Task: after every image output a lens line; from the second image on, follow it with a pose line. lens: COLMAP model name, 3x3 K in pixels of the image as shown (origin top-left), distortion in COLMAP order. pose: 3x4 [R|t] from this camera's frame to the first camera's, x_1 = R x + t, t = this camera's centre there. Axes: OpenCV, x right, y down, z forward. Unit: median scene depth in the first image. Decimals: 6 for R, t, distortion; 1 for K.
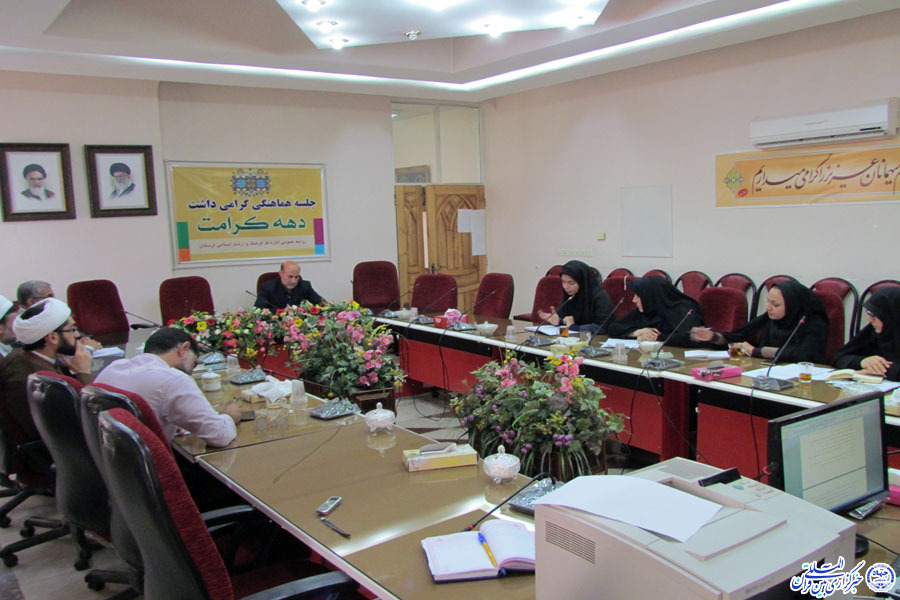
lens RADIAL K [[807.6, 0, 450.0], [0, 807.6, 300.0], [0, 0, 1]] dist [-0.005070, -0.008239]
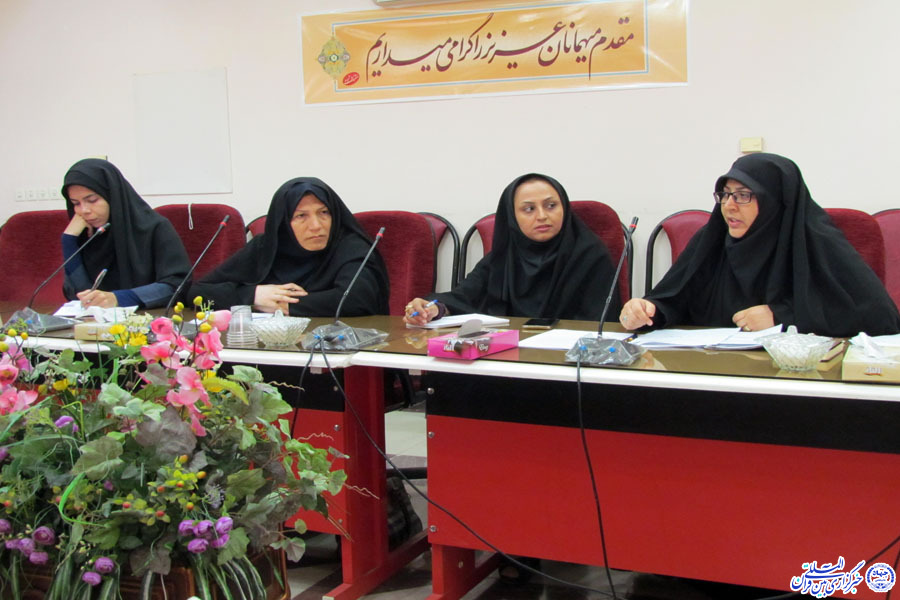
lens RADIAL K [[1147.6, 0, 450.0], [0, 1147.6, 300.0], [0, 0, 1]] dist [-0.063867, -0.014014]
pose [[0.860677, -0.039006, 0.507655, -0.020724], [0.045982, 0.998942, -0.001202, 0.069635], [-0.507071, 0.024377, 0.861560, 0.469725]]
